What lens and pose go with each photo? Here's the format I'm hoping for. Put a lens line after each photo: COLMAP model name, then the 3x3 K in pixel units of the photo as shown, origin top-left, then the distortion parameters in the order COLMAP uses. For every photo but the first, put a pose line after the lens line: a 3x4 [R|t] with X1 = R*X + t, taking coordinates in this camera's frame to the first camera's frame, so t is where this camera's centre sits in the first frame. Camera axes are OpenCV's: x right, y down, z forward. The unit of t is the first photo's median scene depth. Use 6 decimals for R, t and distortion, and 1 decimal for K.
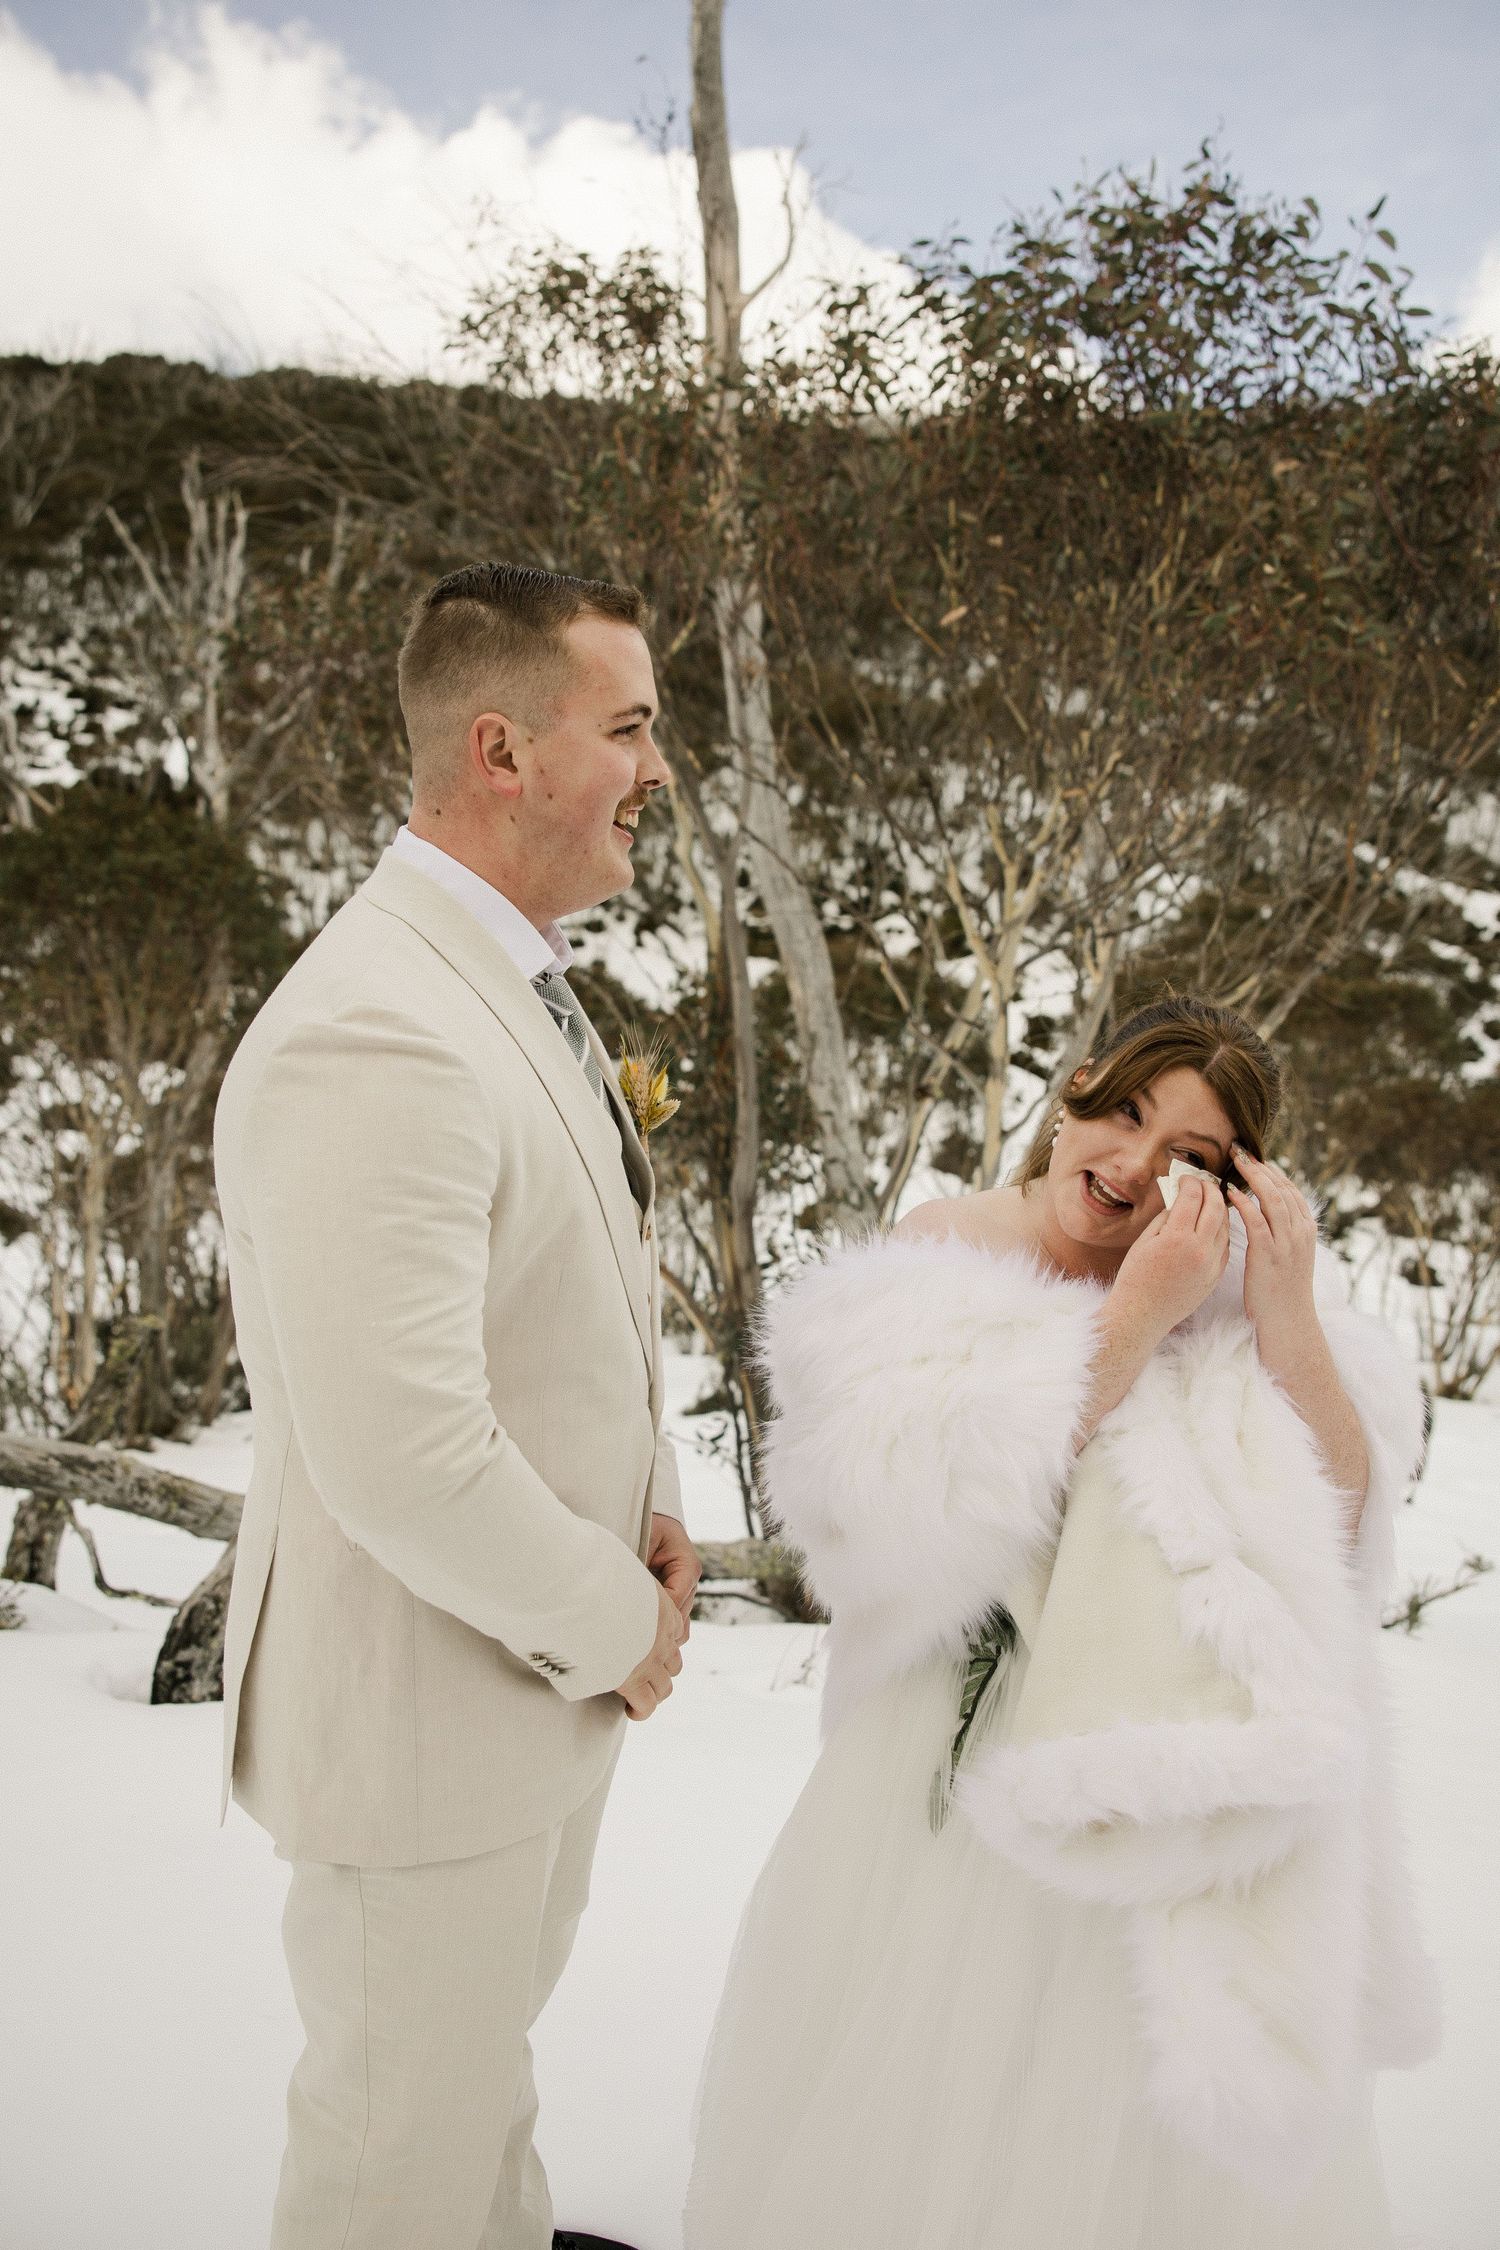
lens RADIAL K [[1837.4, 0, 750.0], [0, 1837.4, 1125.0], [0, 0, 1]] dist [-0.099496, 0.135762]
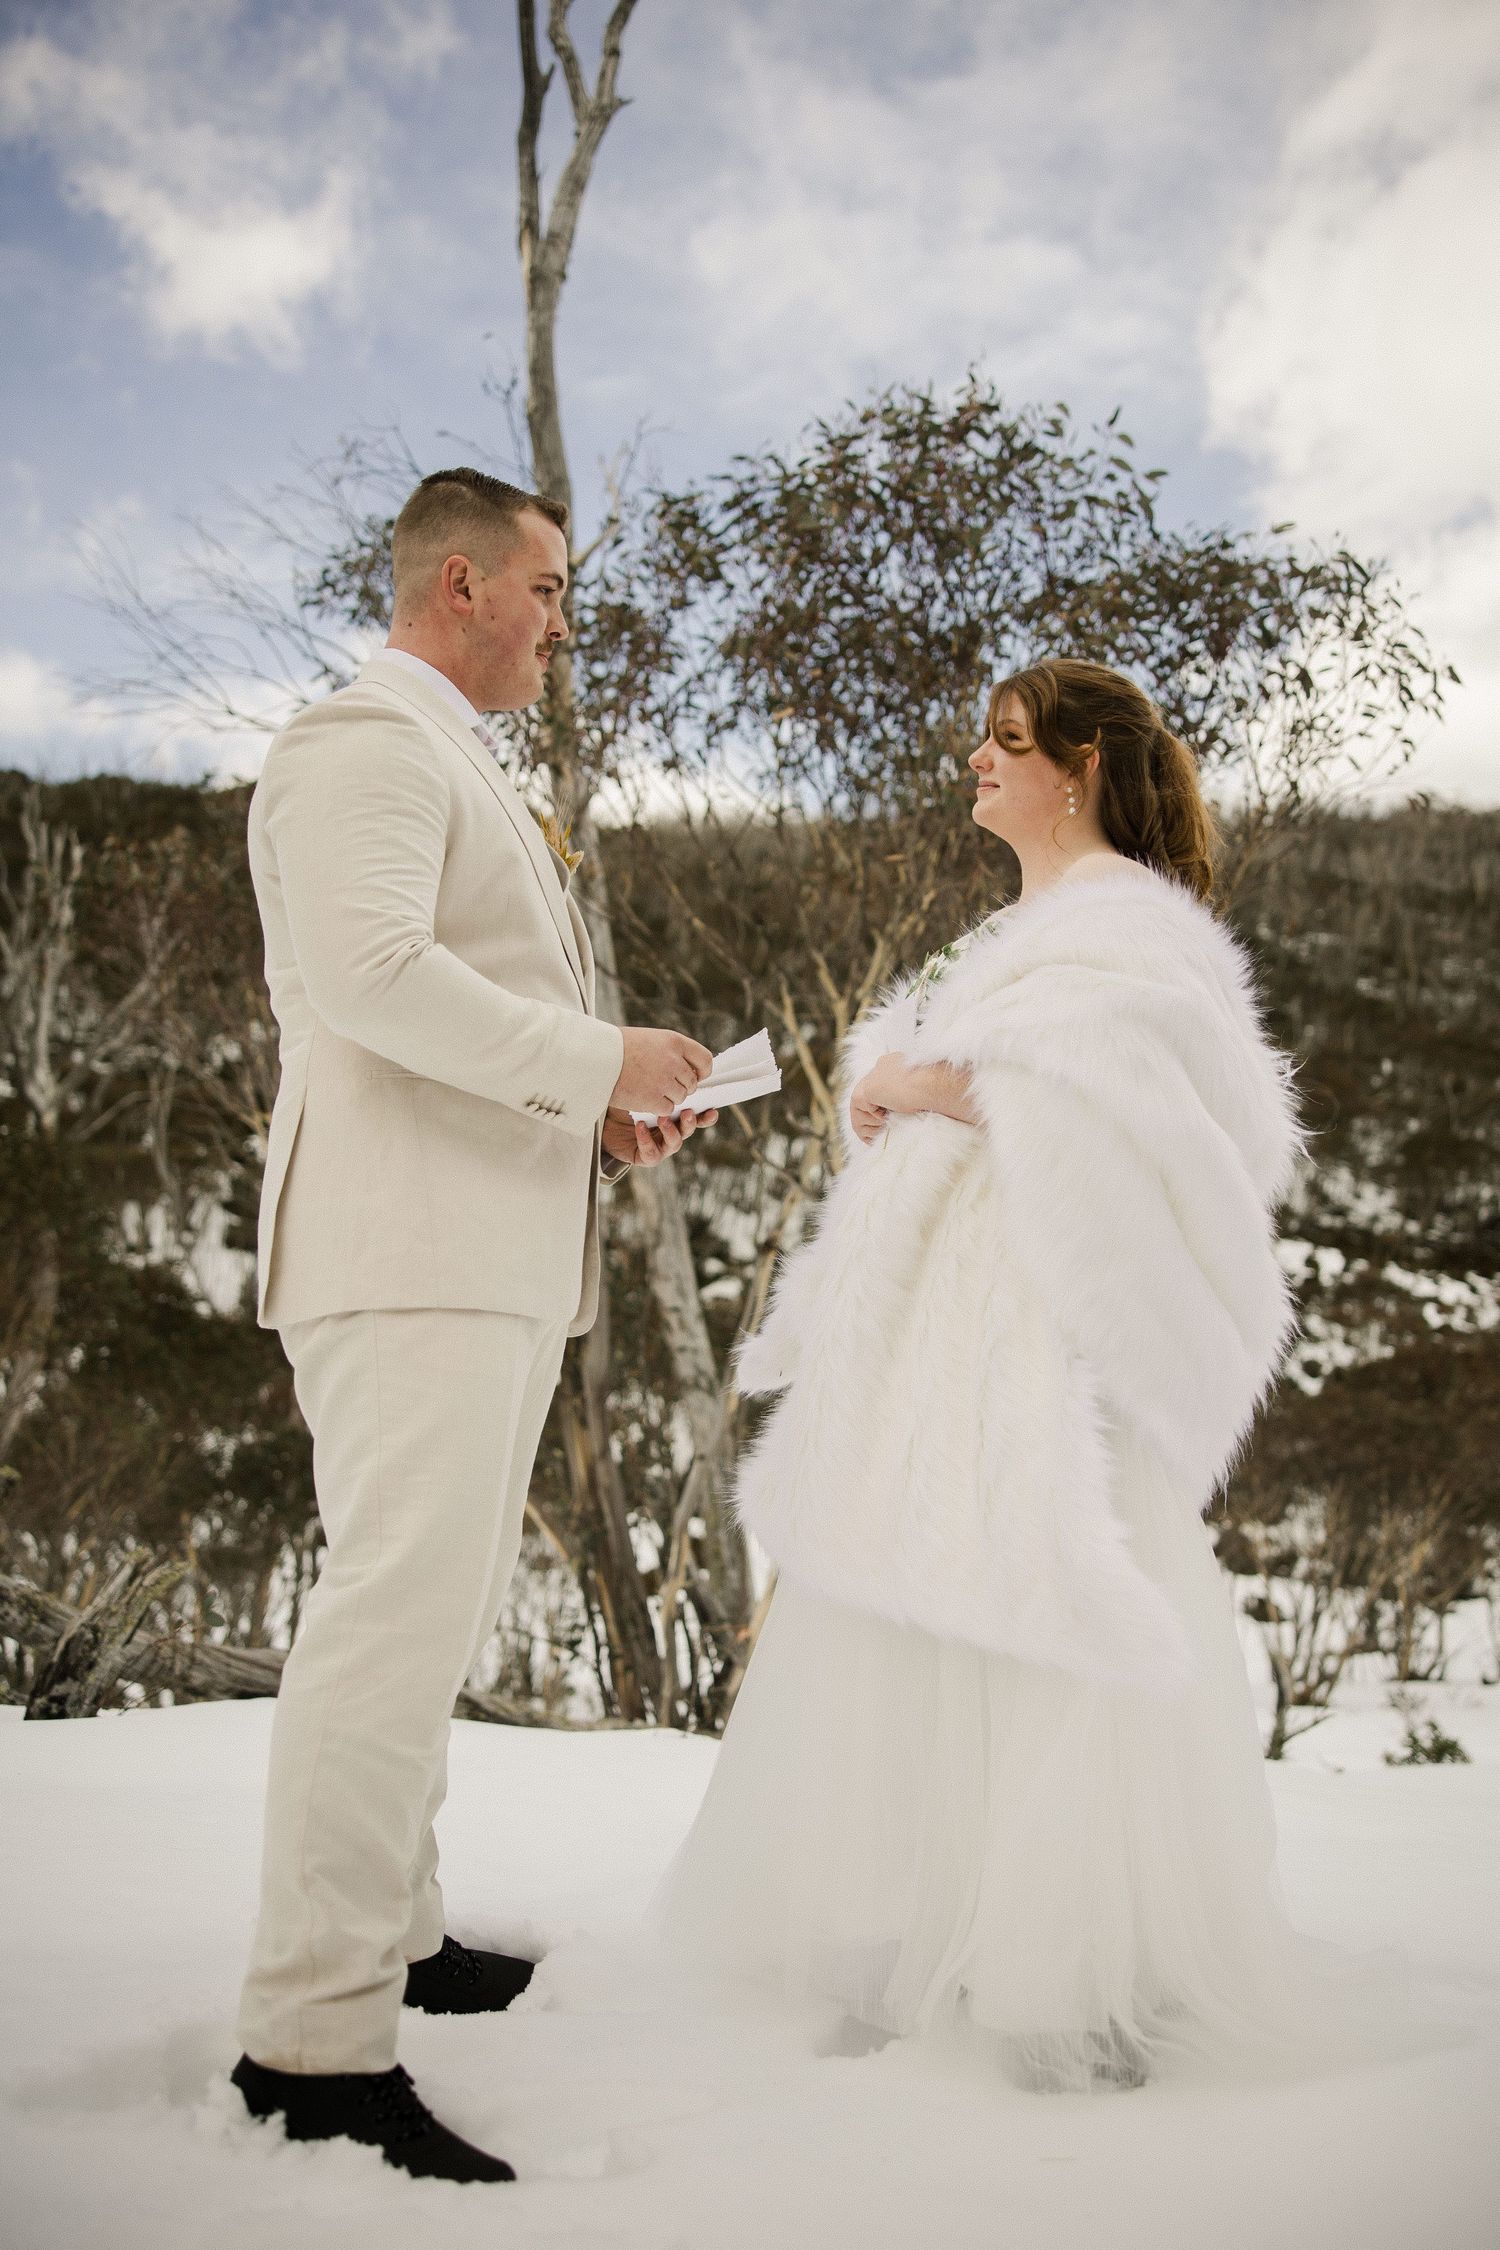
lens RADIAL K [[1855.4, 0, 765.6], [0, 1855.4, 1117.9], [0, 0, 1]] dist [-0.106621, 0.143454]
pose [[0.993970, -0.025130, 0.106733, -0.017929], [0.047599, 0.975776, -0.213531, 0.135859], [-0.098781, 0.217323, 0.971088, -0.041062]]
